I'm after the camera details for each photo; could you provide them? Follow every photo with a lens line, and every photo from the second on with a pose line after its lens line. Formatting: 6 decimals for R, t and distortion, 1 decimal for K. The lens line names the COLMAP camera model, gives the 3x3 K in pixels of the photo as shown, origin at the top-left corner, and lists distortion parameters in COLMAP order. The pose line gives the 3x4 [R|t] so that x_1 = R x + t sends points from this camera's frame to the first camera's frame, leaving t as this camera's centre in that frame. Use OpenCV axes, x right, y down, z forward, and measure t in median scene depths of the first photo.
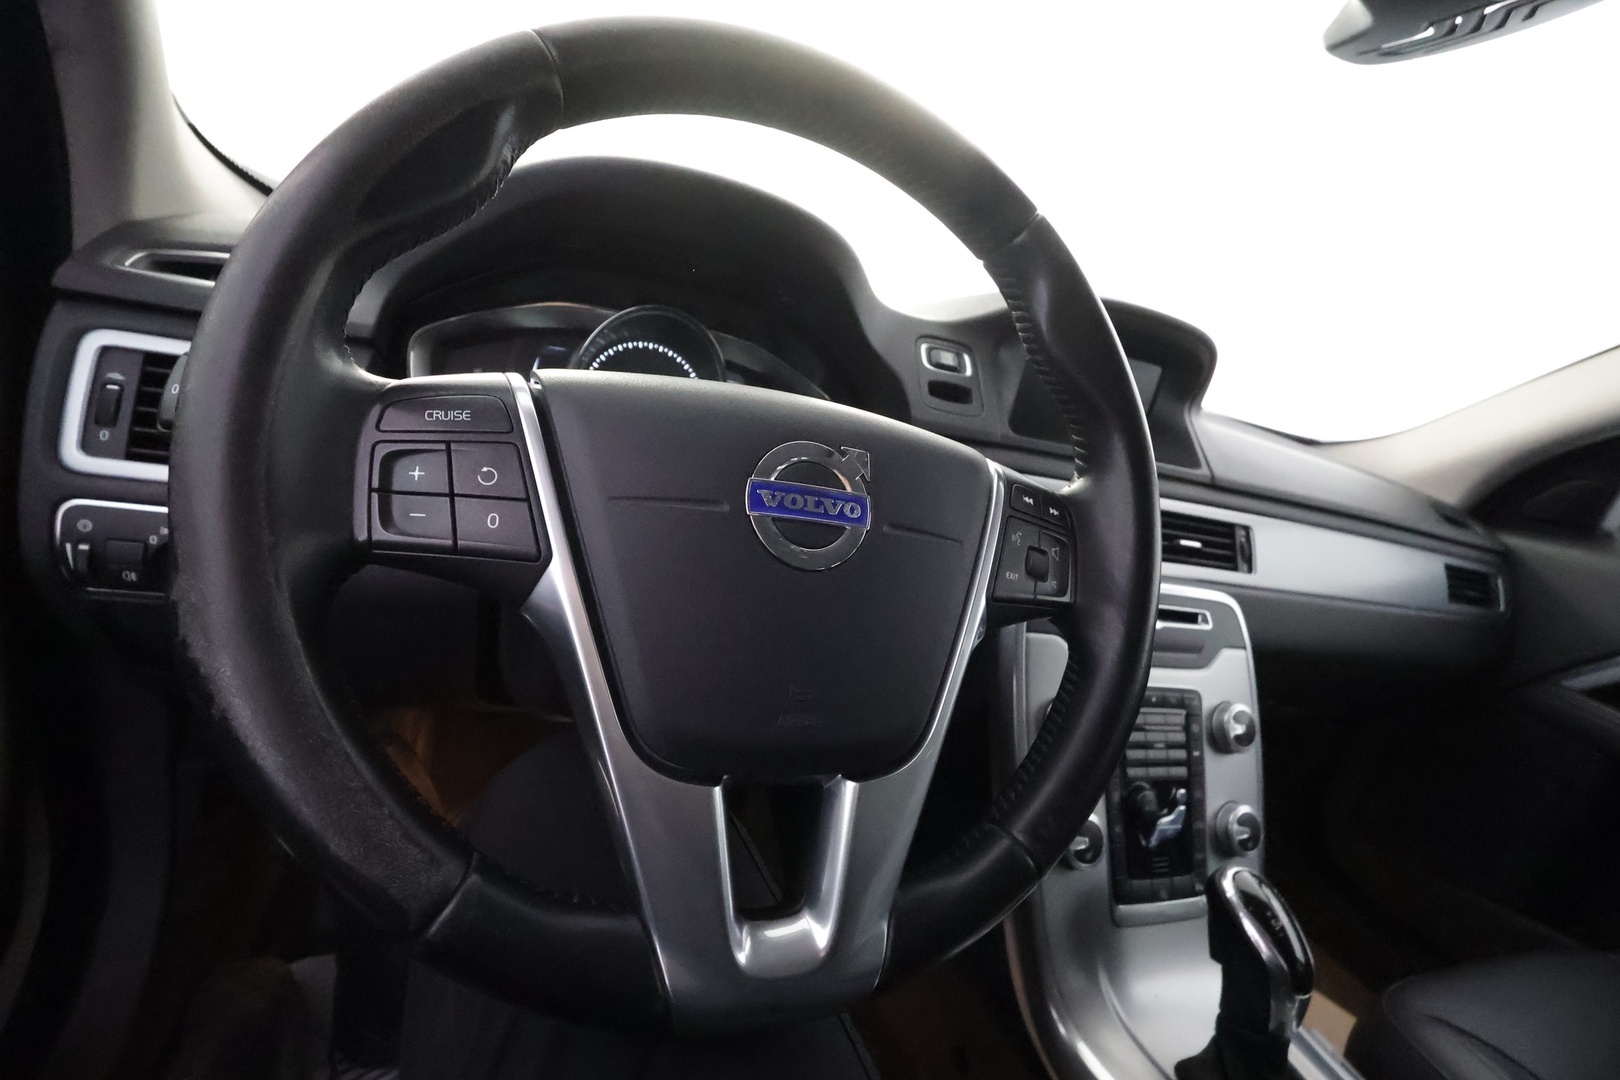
lens RADIAL K [[744.0, 0, 810.4], [0, 744.0, 538.1], [0, 0, 1]] dist [-0.006190, 0.000554]
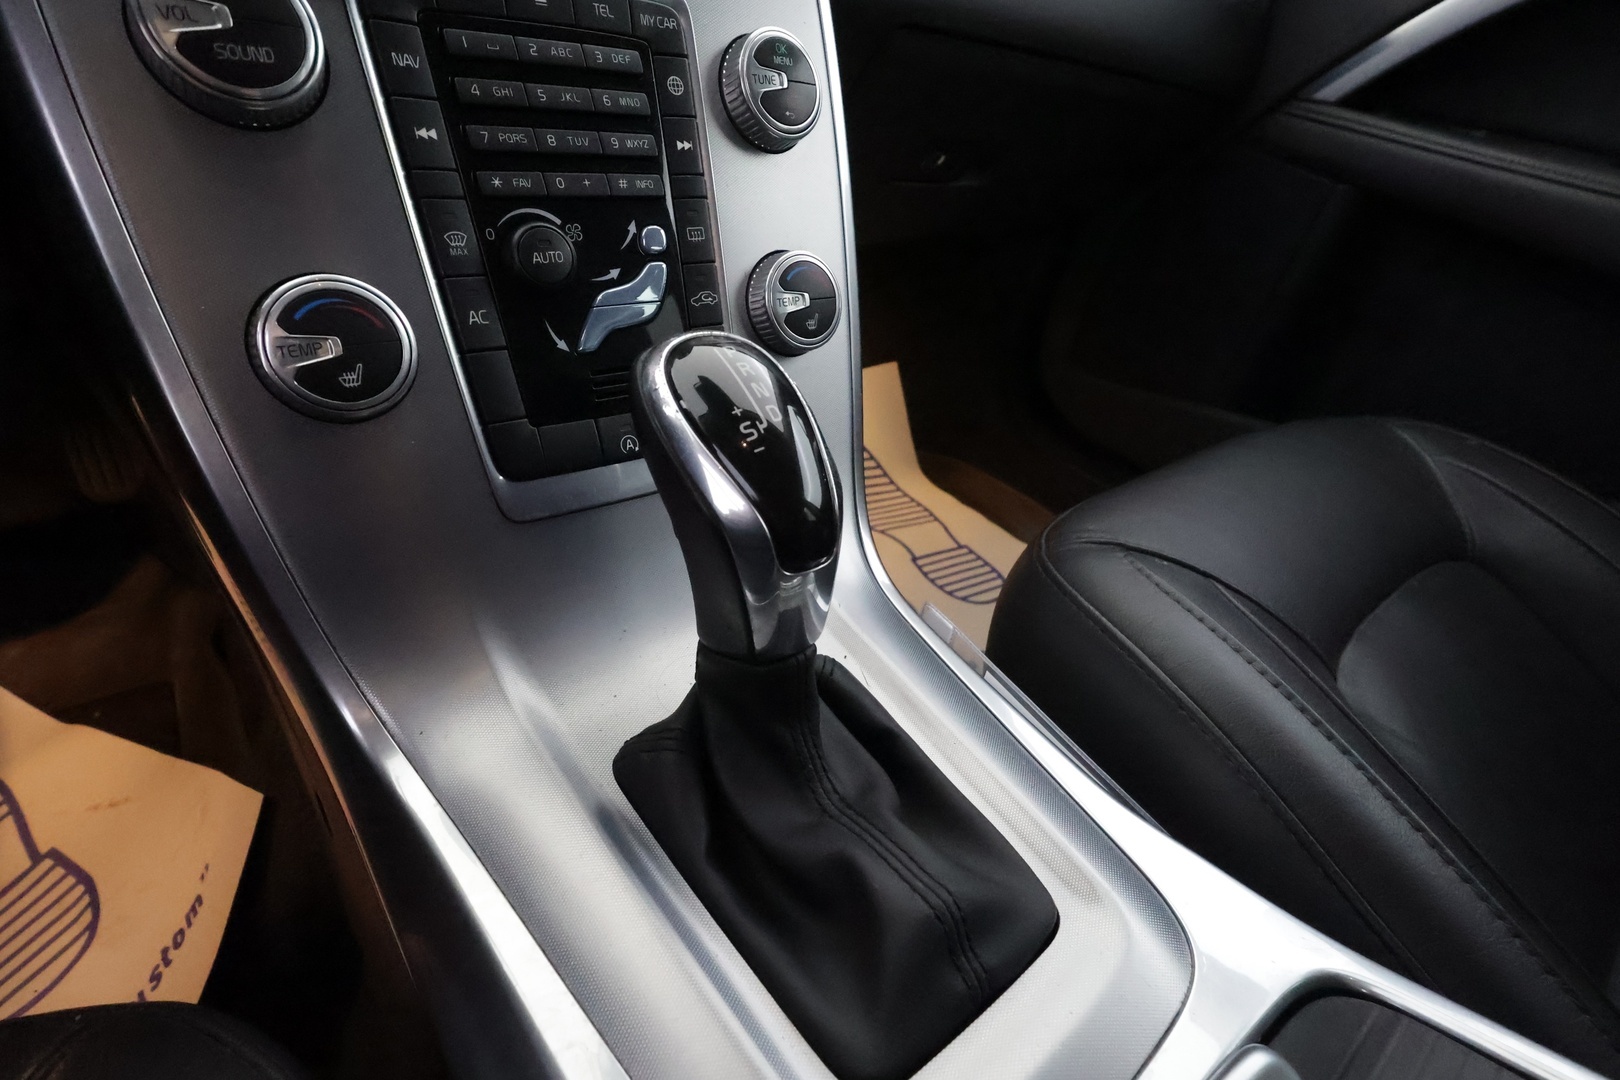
lens RADIAL K [[747.6, 0, 810.0], [0, 747.6, 540.0], [0, 0, 1]] dist [-0.000813, 0.000362]
pose [[0.953382, -0.227666, 0.198068, 0.776970], [0.120239, 0.888606, 0.442630, 0.541566], [-0.276776, -0.398180, 0.874555, 0.829631]]
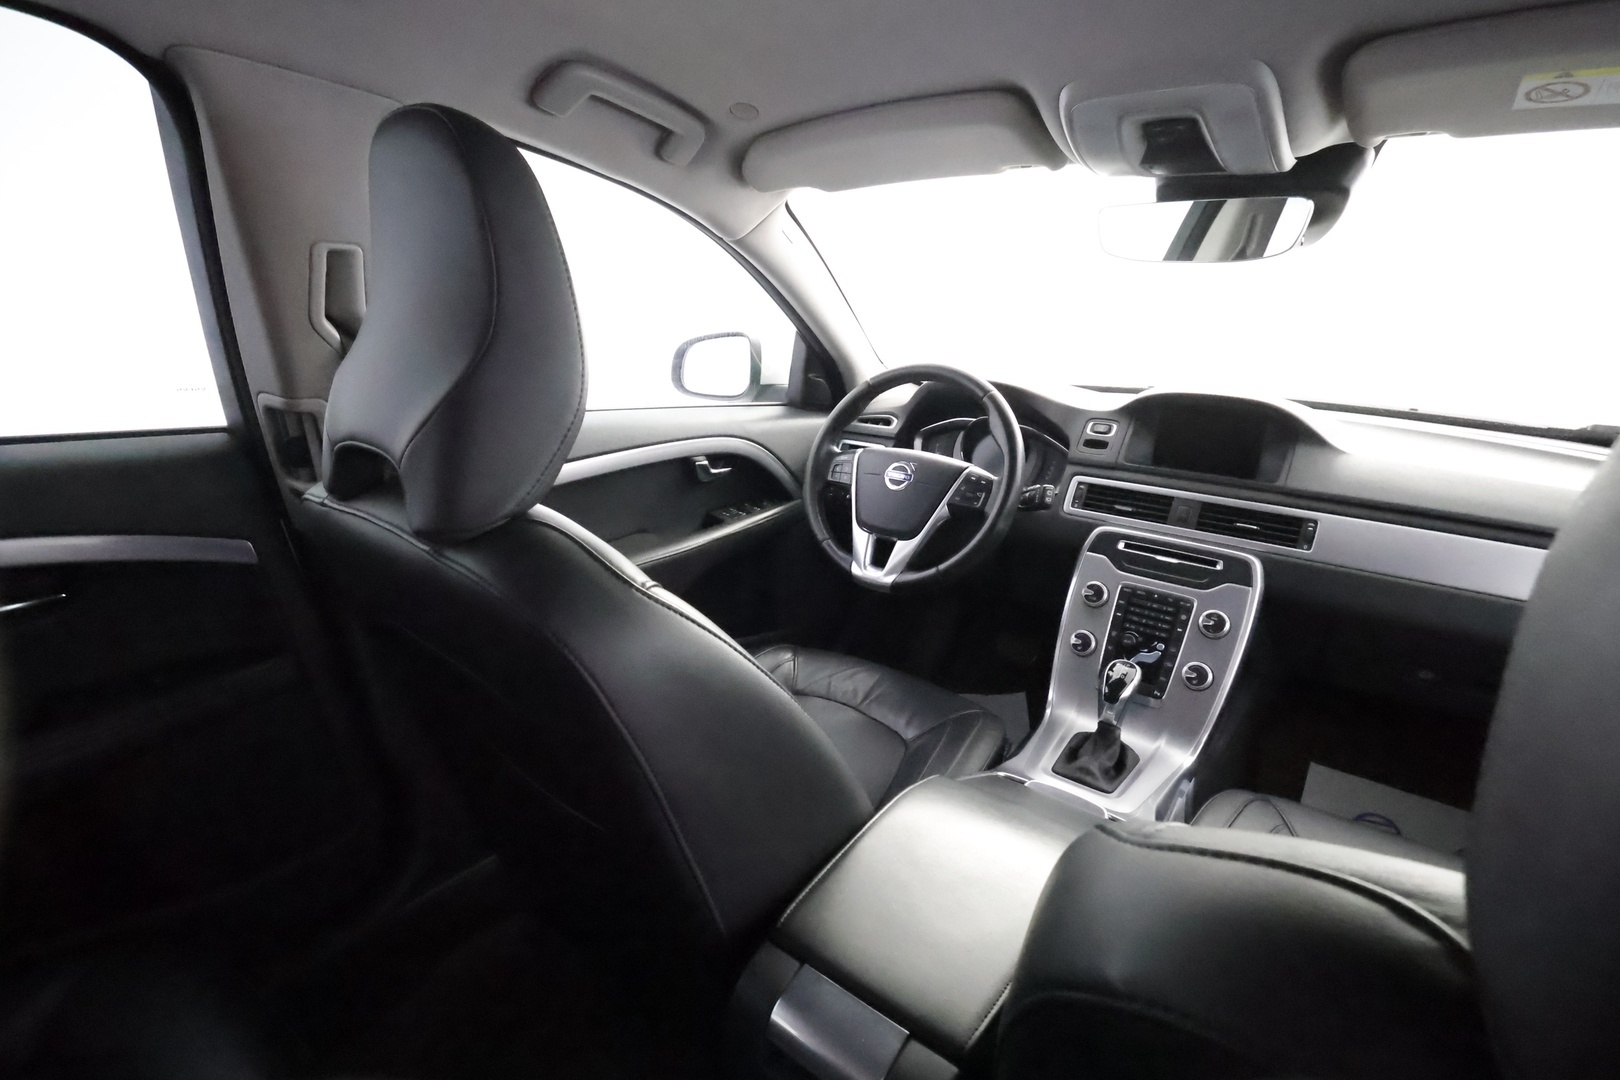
lens RADIAL K [[751.1, 0, 812.6], [0, 751.1, 540.0], [0, 0, 1]] dist [-0.001847, -0.000057]
pose [[0.527367, 0.057327, -0.847702, 2.807247], [-0.128557, 0.991618, -0.012918, 0.363816], [0.839856, 0.115791, 0.530316, -1.379124]]
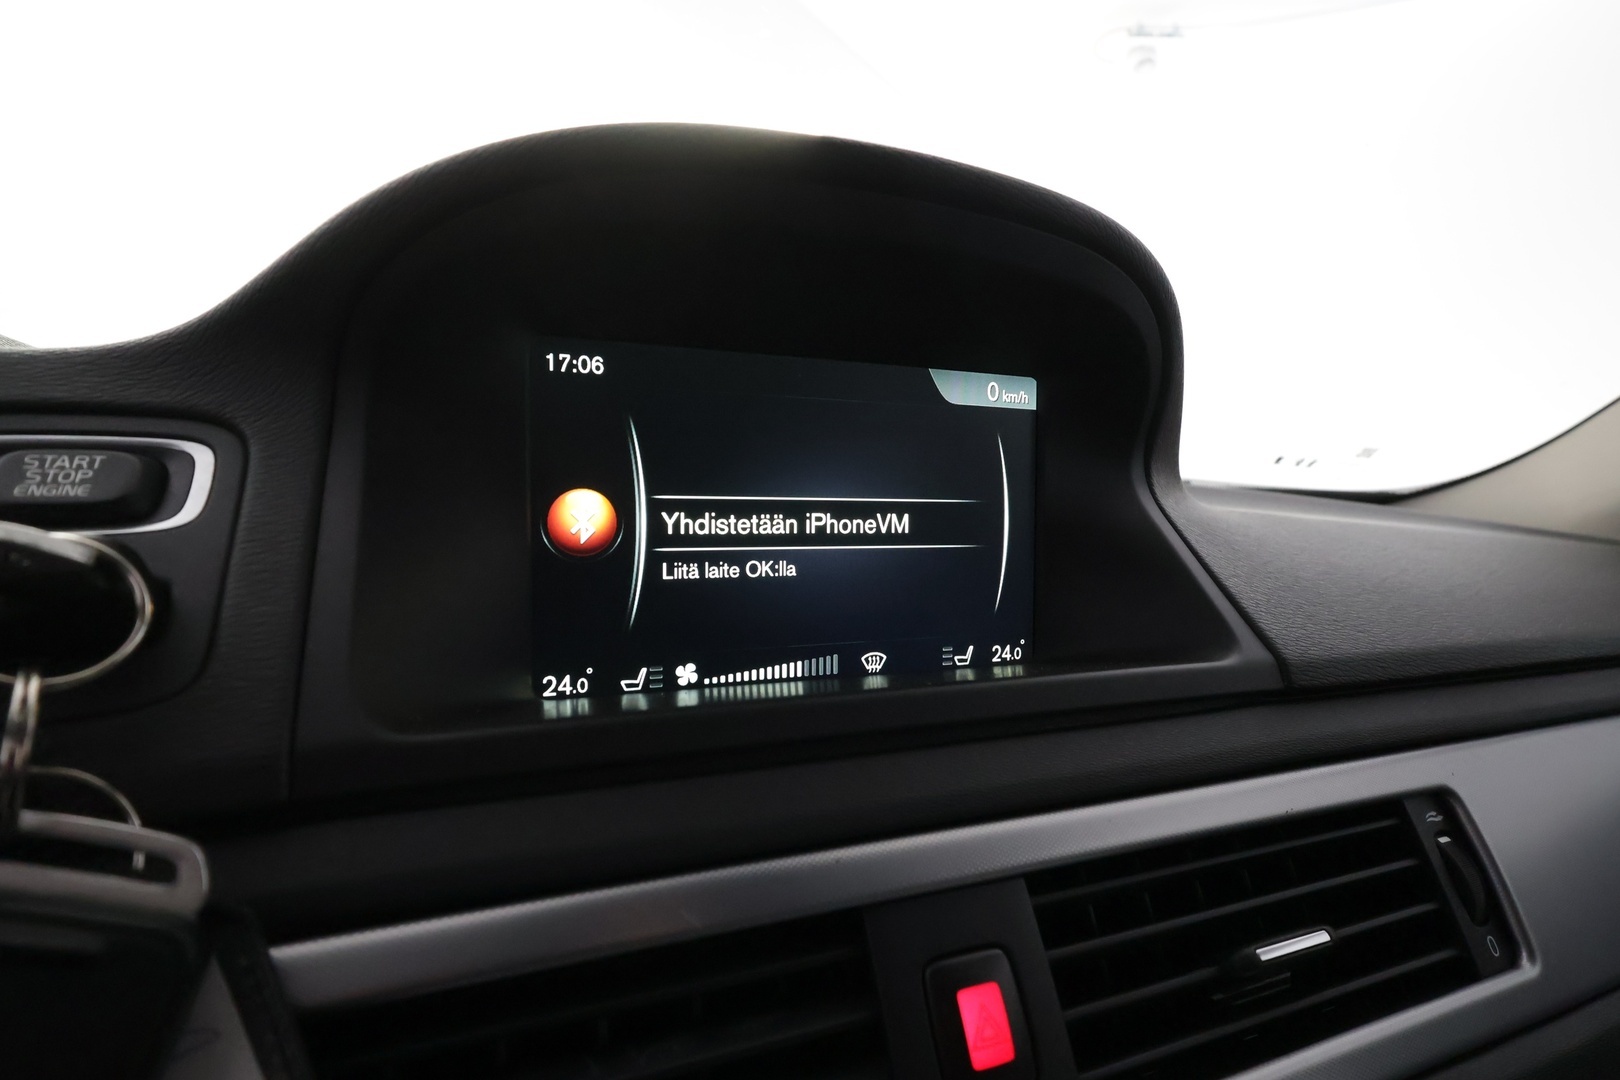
lens RADIAL K [[859.8, 0, 804.5], [0, 859.8, 546.2], [0, 0, 1]] dist [0.000314, -0.000624]
pose [[0.974306, -0.217693, 0.057780, 0.698283], [0.225043, 0.951372, -0.210352, -0.199444], [-0.009179, 0.217950, 0.975917, 1.323989]]
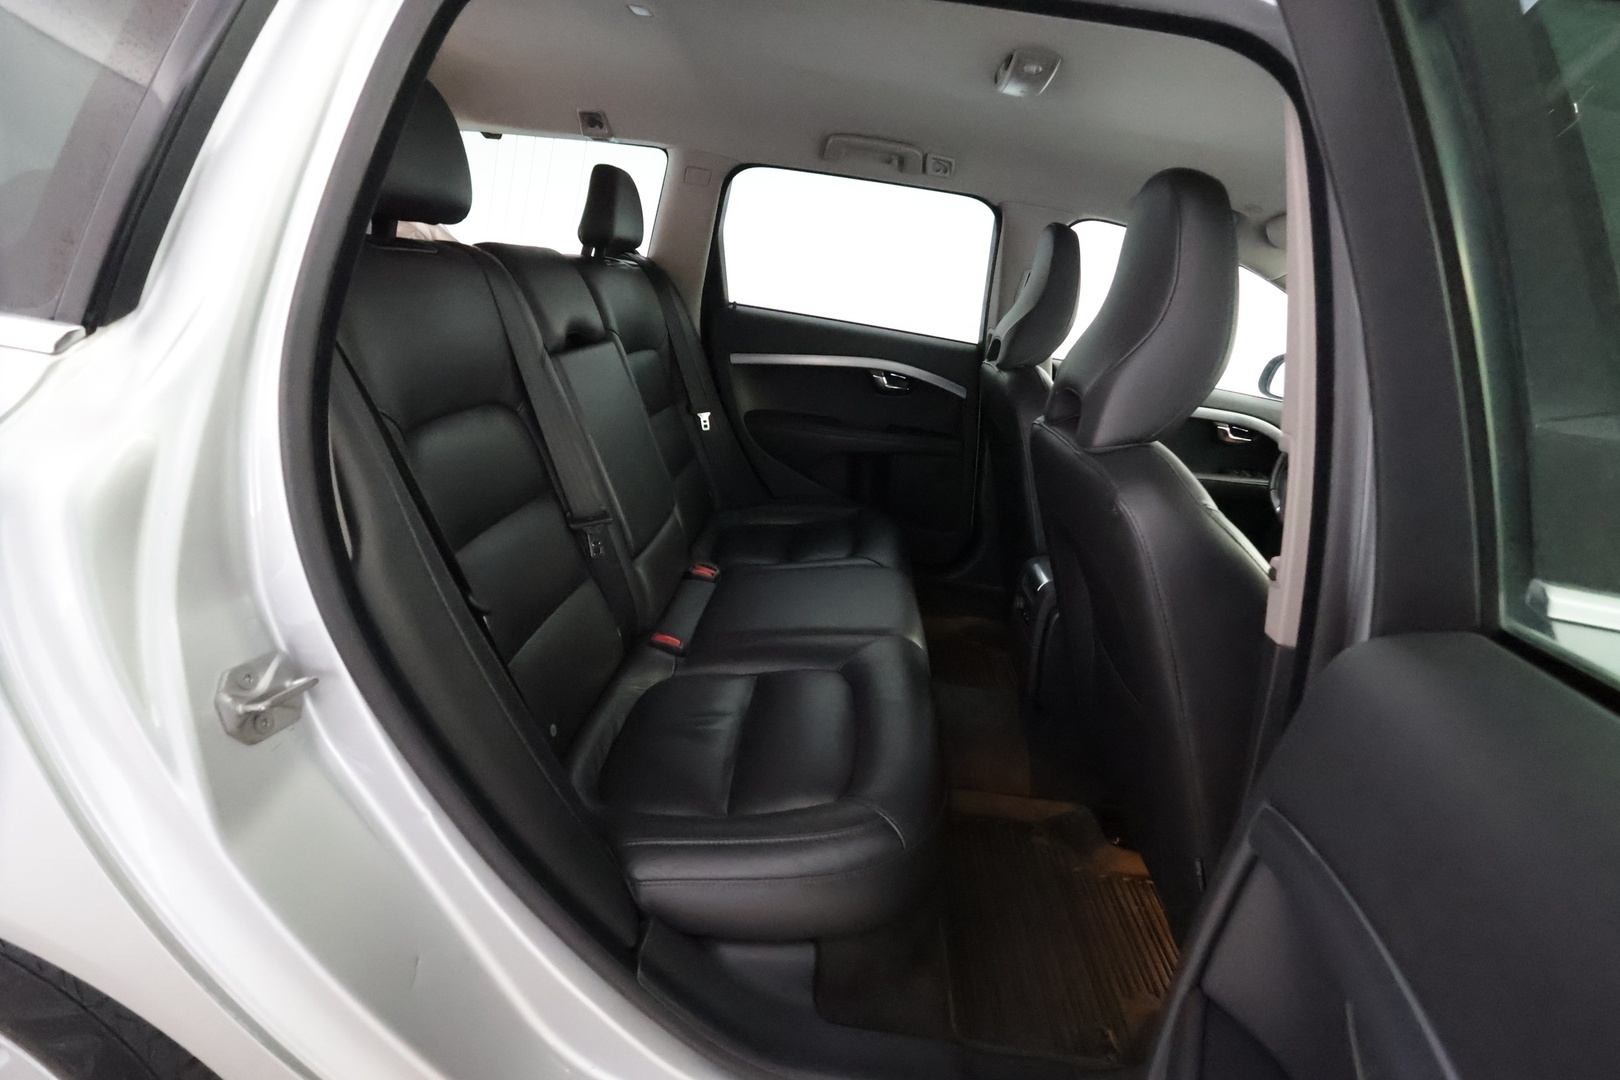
lens RADIAL K [[744.0, 0, 810.4], [0, 744.0, 538.1], [0, 0, 1]] dist [-0.006190, 0.000554]
pose [[-0.356318, 0.052791, -0.932872, 5.763280], [-0.426148, 0.879334, 0.212532, 0.885401], [0.831526, 0.473271, -0.290826, -0.372596]]
